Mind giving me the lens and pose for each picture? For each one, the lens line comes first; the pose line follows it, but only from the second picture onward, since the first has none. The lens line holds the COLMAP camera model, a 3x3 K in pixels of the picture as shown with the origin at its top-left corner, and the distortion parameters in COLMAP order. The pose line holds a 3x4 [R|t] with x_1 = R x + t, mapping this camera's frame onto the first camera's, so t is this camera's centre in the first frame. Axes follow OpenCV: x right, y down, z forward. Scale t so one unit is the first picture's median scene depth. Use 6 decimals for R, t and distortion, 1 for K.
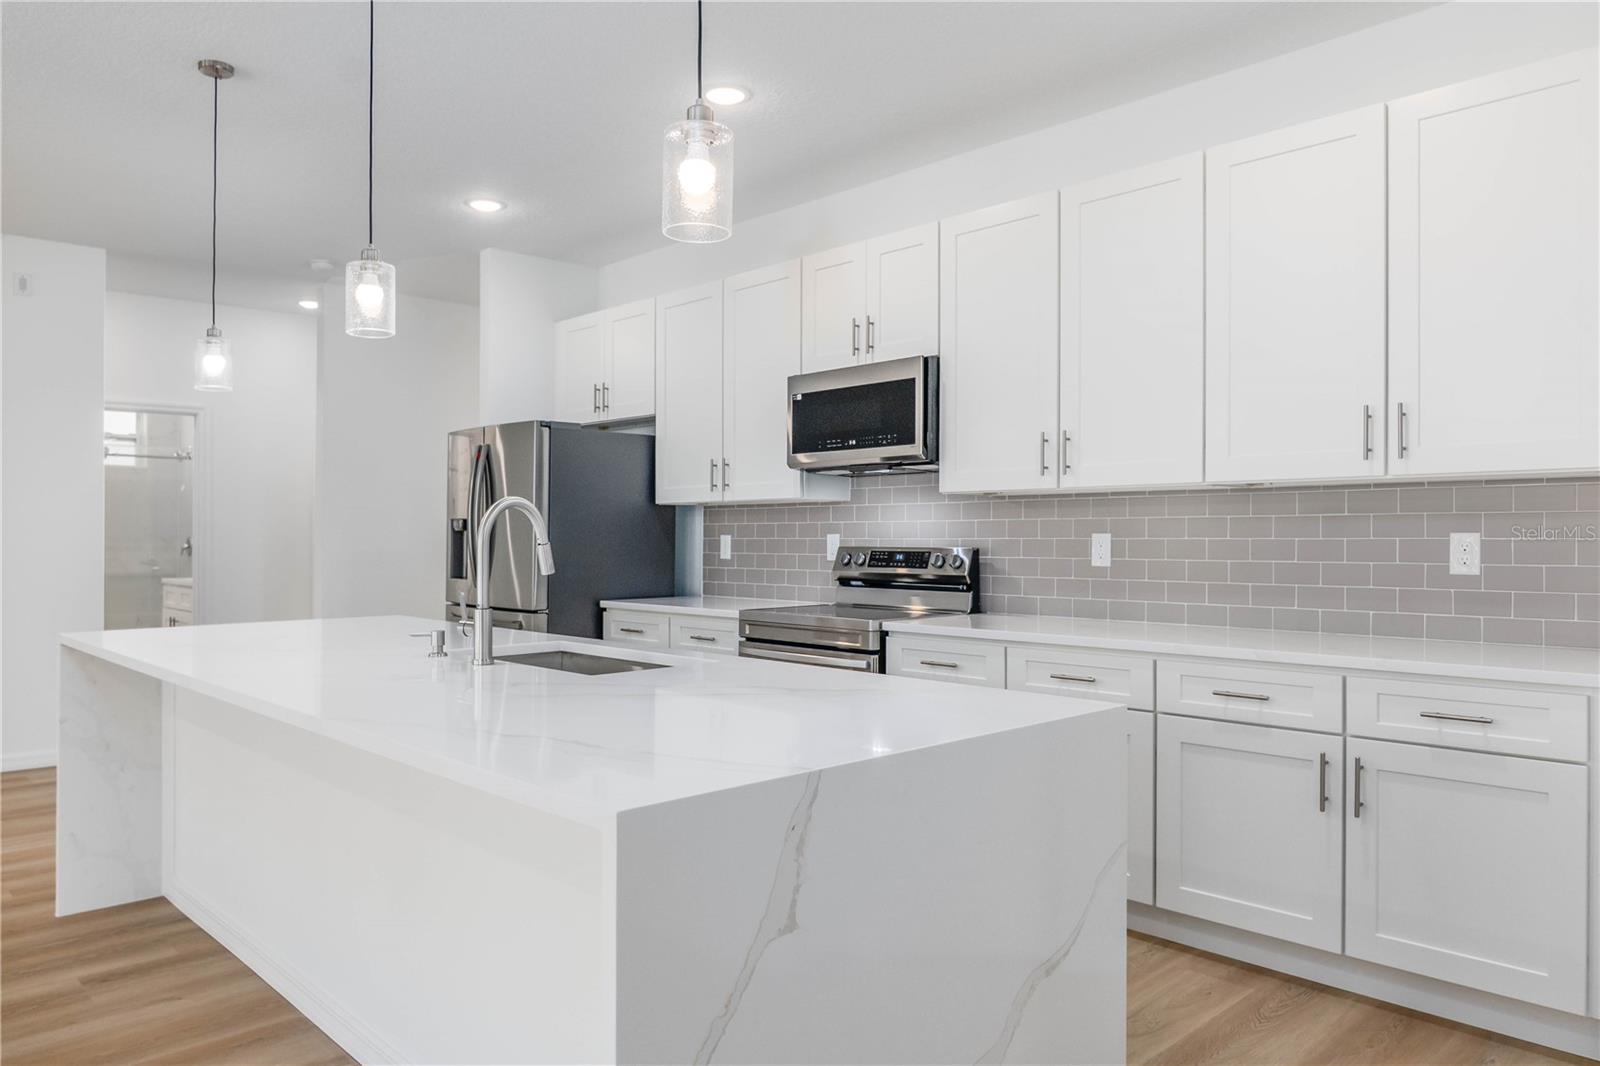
lens RADIAL K [[1098.7, 0, 789.2], [0, 1098.7, 530.5], [0, 0, 1]] dist [0.005065, -0.011634]
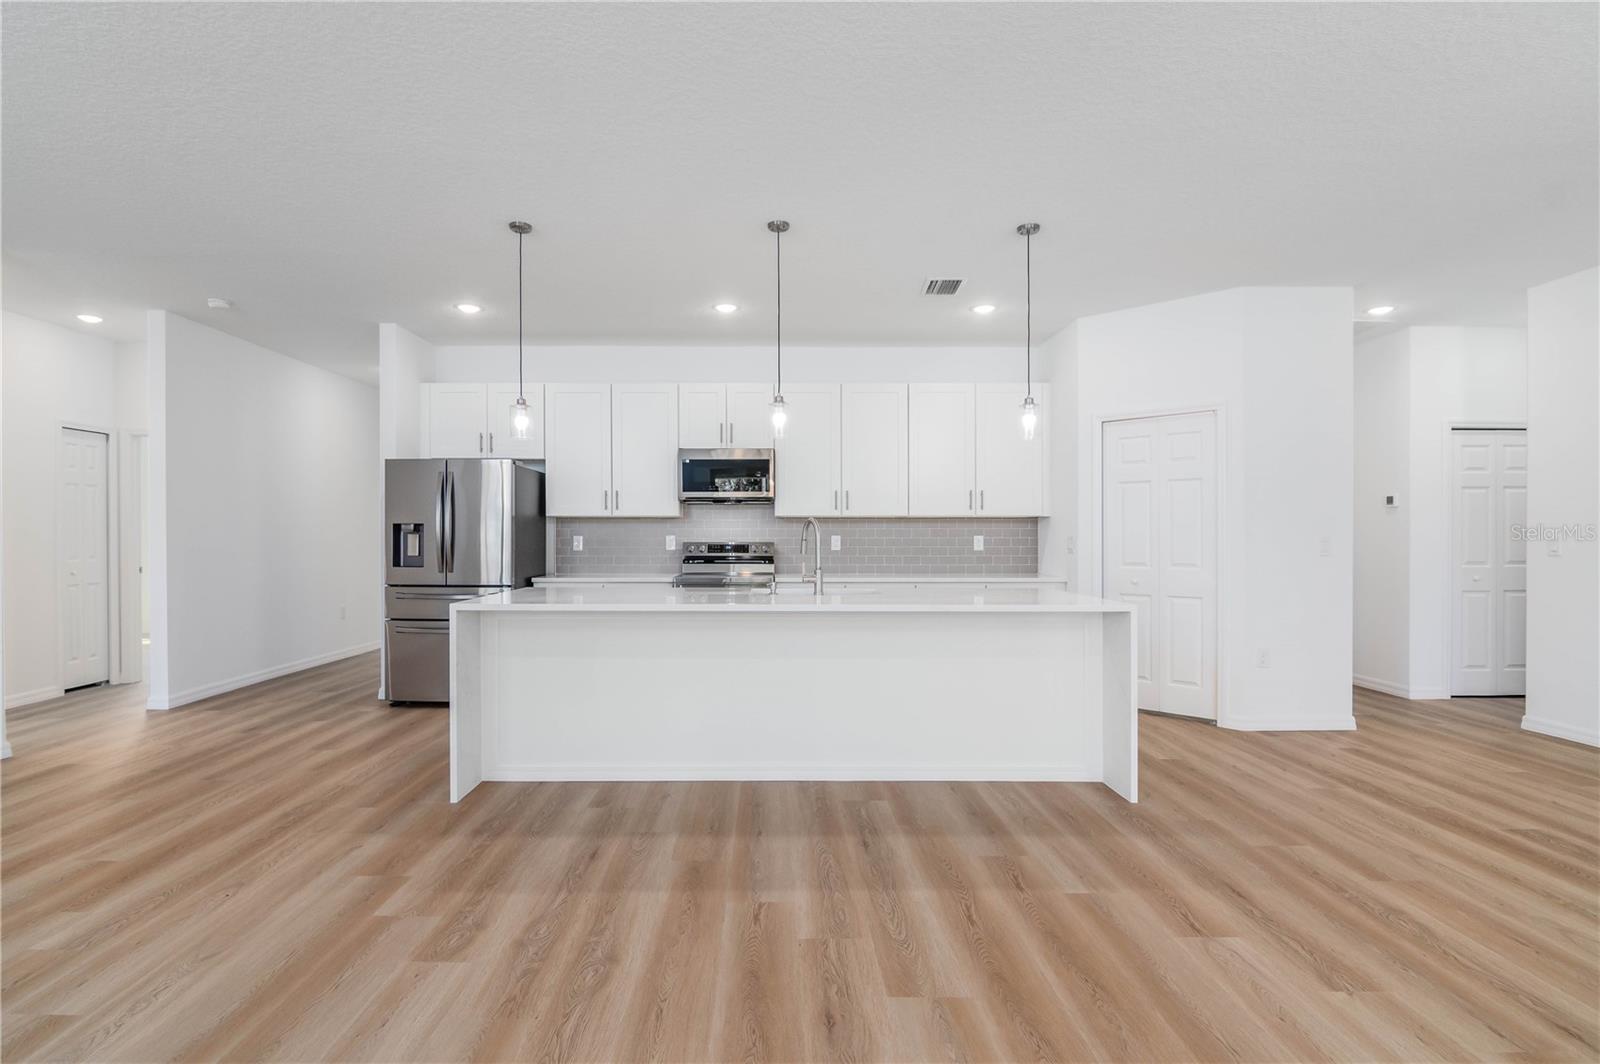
lens RADIAL K [[775.2, 0, 761.2], [0, 775.2, 535.2], [0, 0, 1]] dist [-0.006908, -0.003216]
pose [[0.690736, 0.003099, 0.723100, -0.938994], [-0.004869, 0.999988, 0.000366, 0.002105], [-0.723091, -0.003773, 0.690743, 0.016519]]
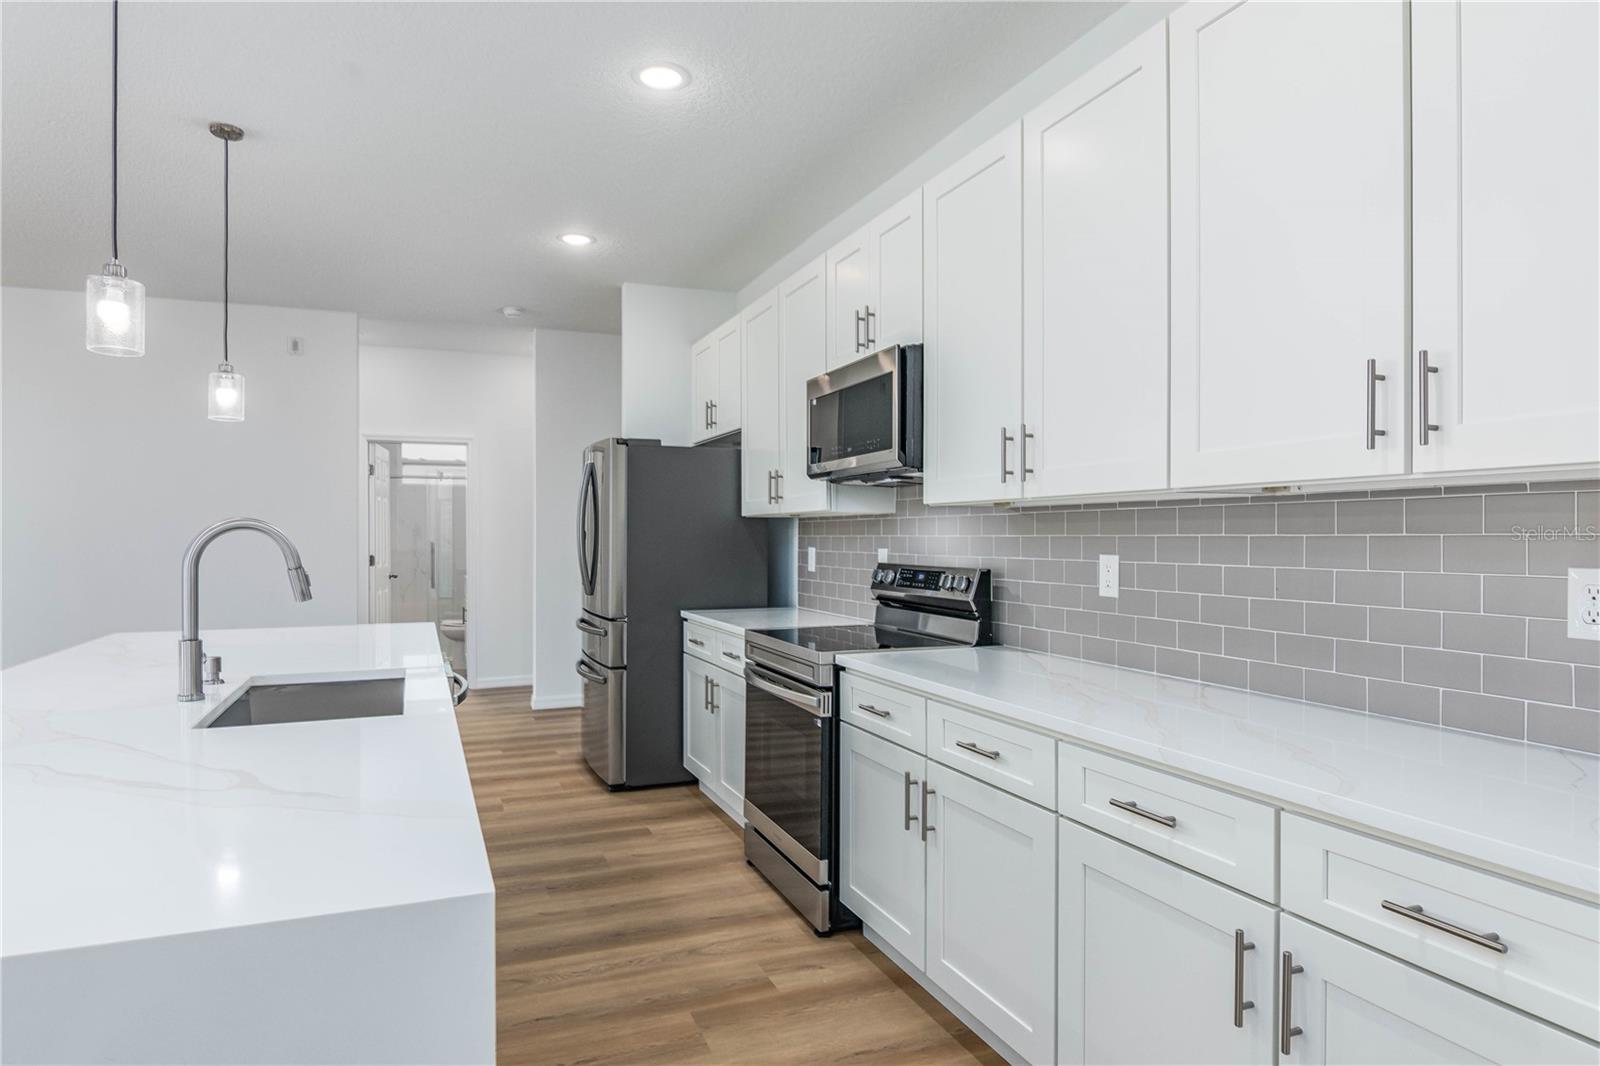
lens RADIAL K [[921.5, 0, 780.0], [0, 921.5, 530.5], [0, 0, 1]] dist [-0.002782, 0.002554]
pose [[0.928517, 0.001438, -0.371288, 0.300912], [-0.002008, 0.999997, -0.001148, -0.013103], [0.371286, 0.001811, 0.928517, 0.294343]]
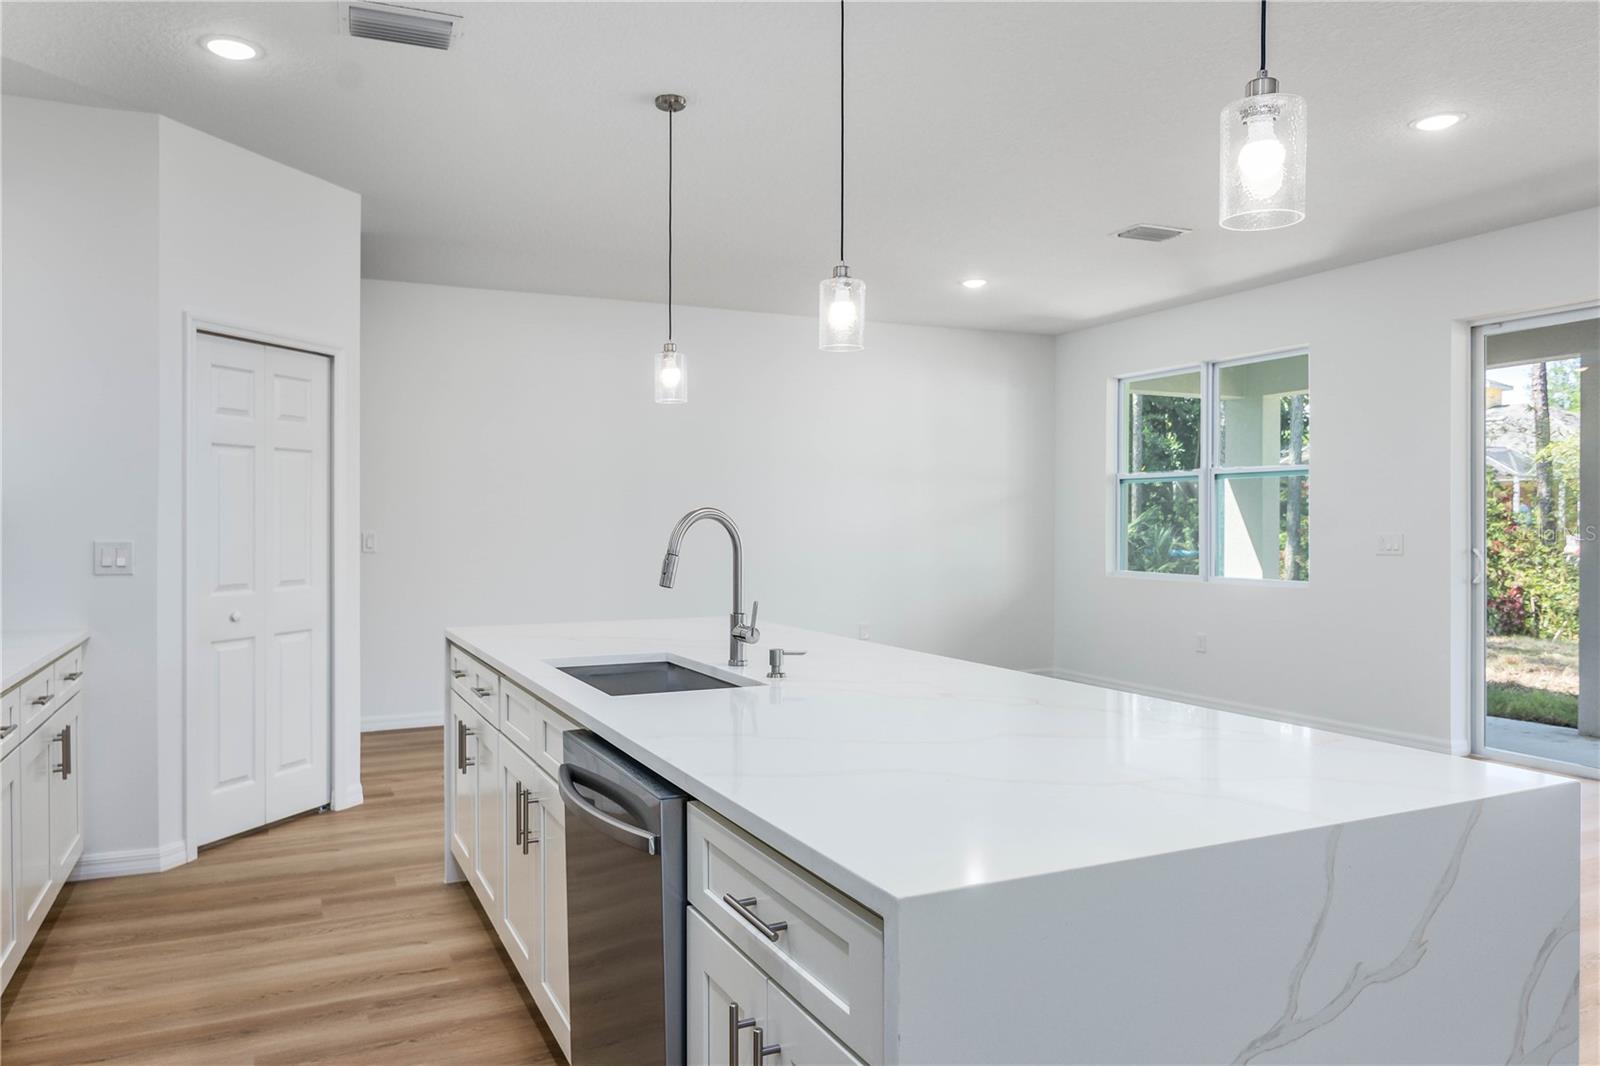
lens RADIAL K [[1098.7, 0, 783.6], [0, 1098.7, 519.0], [0, 0, 1]] dist [0.005065, -0.011634]
pose [[-0.949767, 0.005346, 0.312913, -0.422904], [0.003115, 0.999966, -0.007630, -0.008498], [-0.312943, -0.006272, -0.949751, 1.284531]]
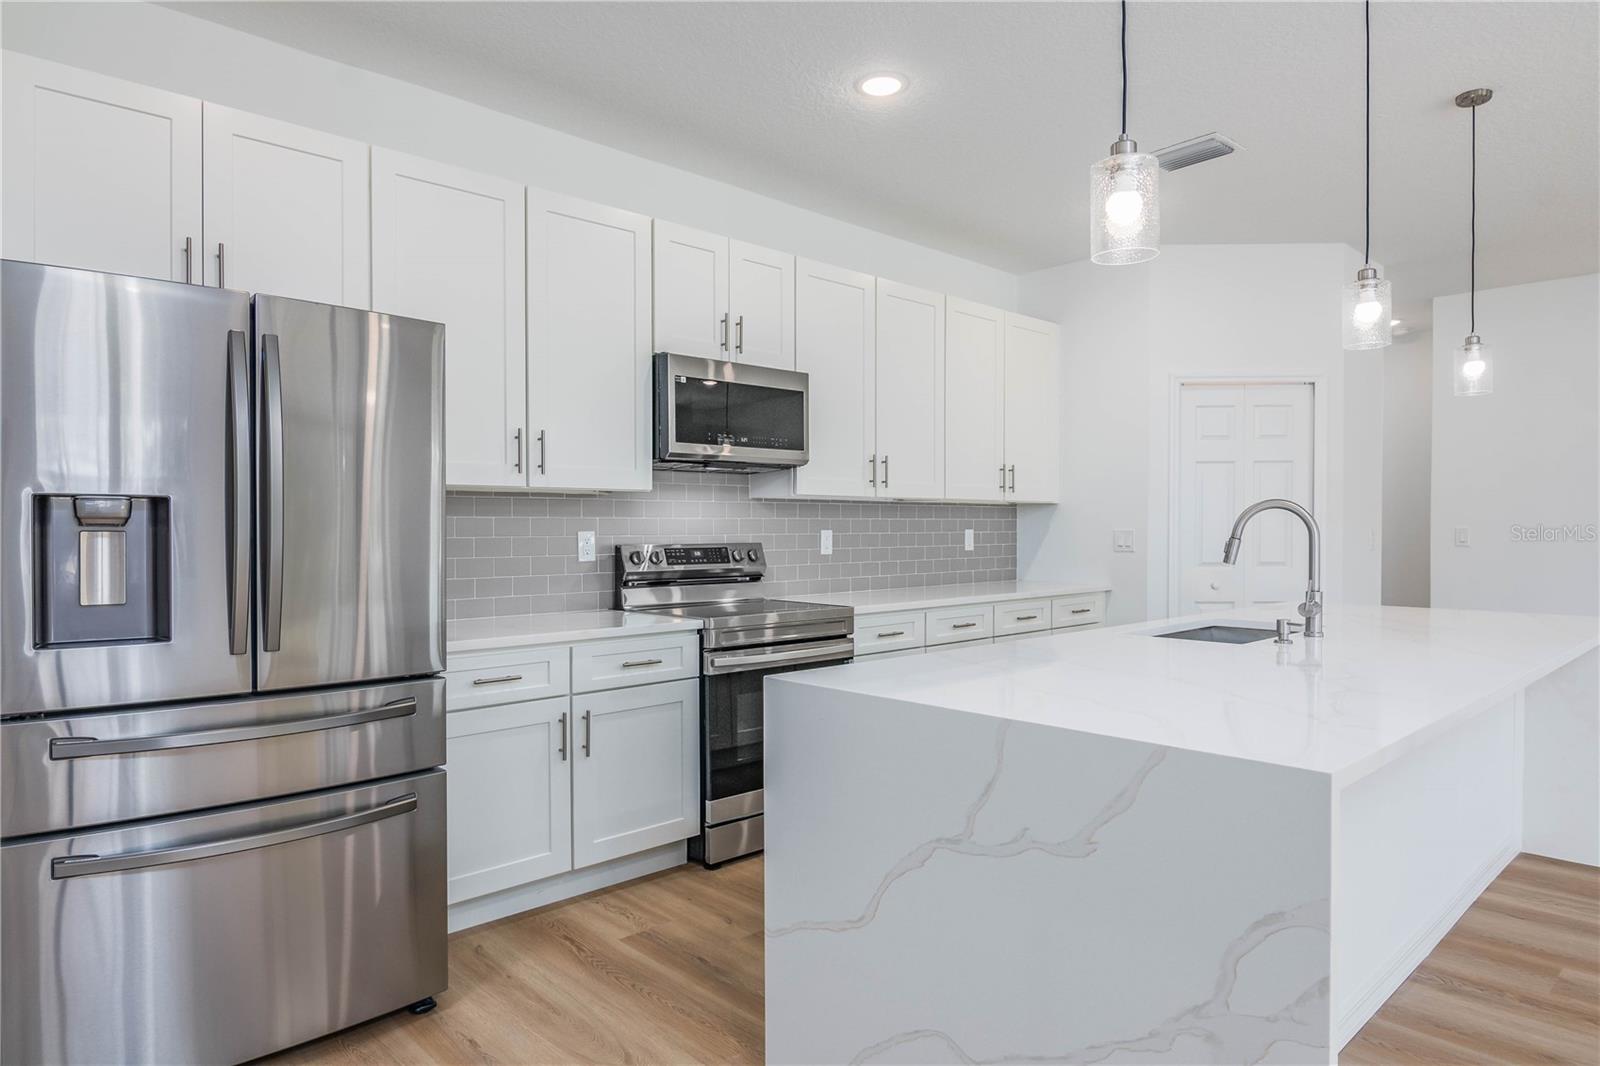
lens RADIAL K [[956.7, 0, 777.9], [0, 956.7, 536.3], [0, 0, 1]] dist [-0.007035, 0.000153]
pose [[0.013876, -0.007187, 0.999878, -0.867269], [-0.001798, 0.999972, 0.007213, 0.002009], [-0.999902, -0.001897, 0.013862, 1.014169]]
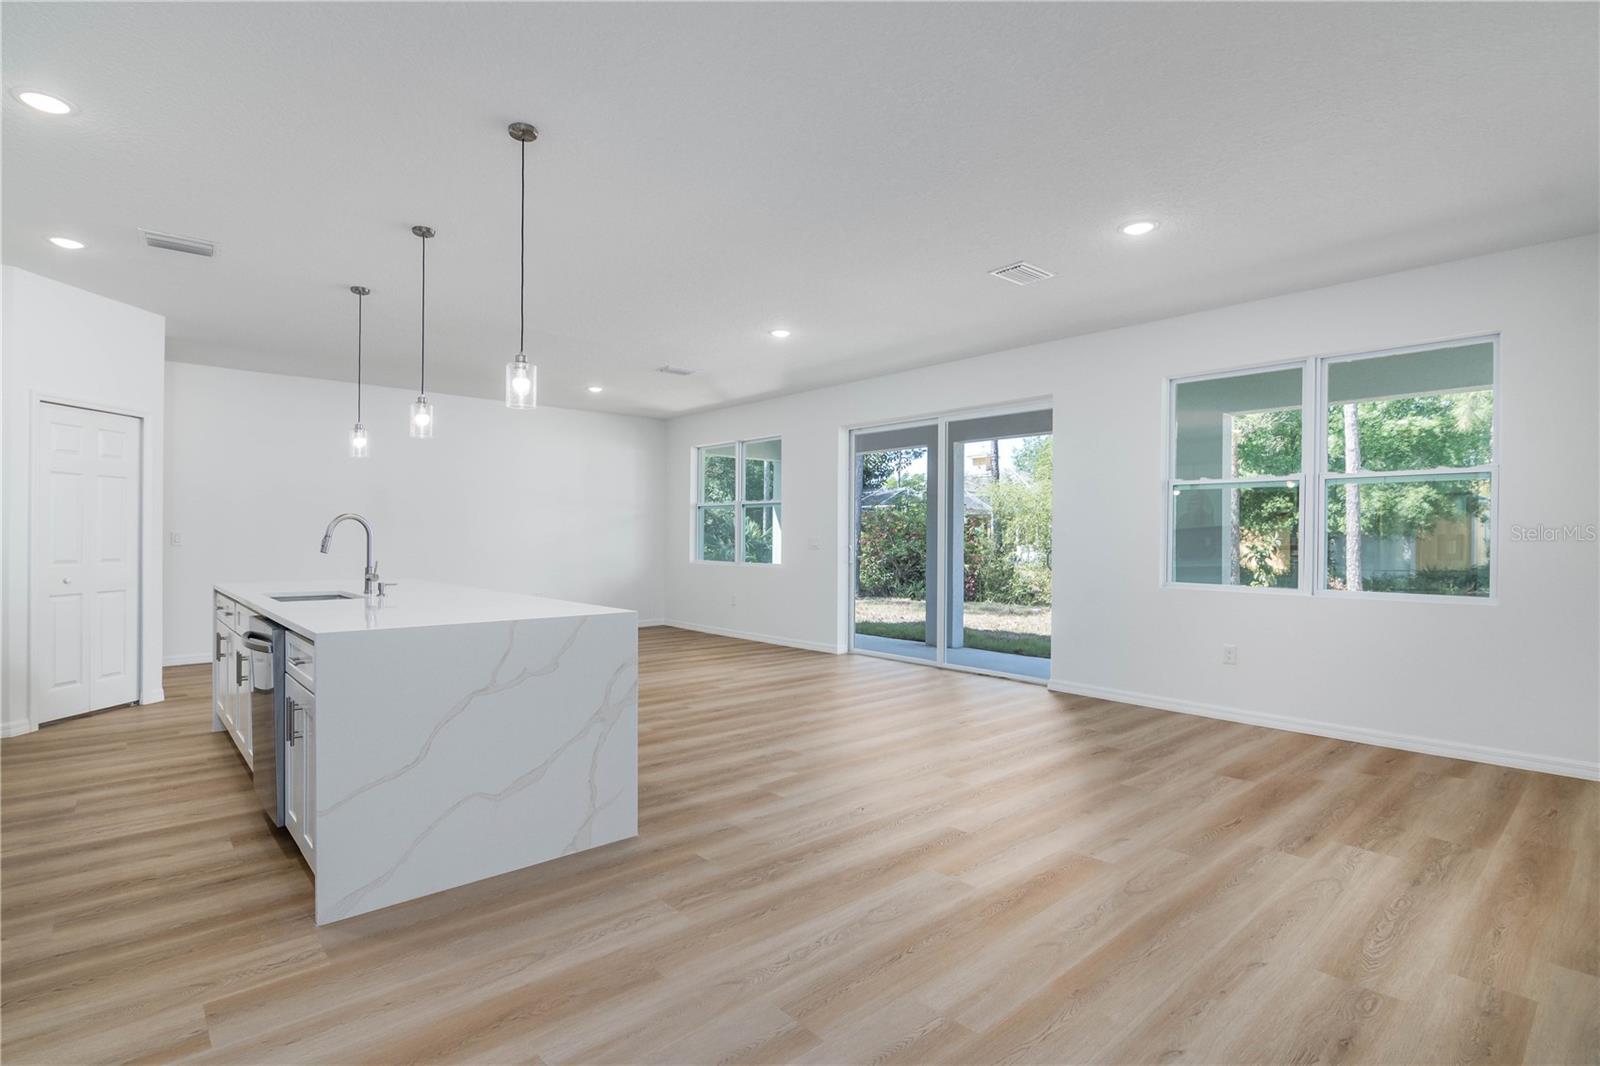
lens RADIAL K [[775.2, 0, 785.1], [0, 775.2, 537.3], [0, 0, 1]] dist [-0.006908, -0.003216]
pose [[-0.999414, -0.003882, 0.034011, -0.730529], [-0.004013, 0.999985, -0.003780, 0.009407], [-0.033996, -0.003914, -0.999414, 1.585691]]
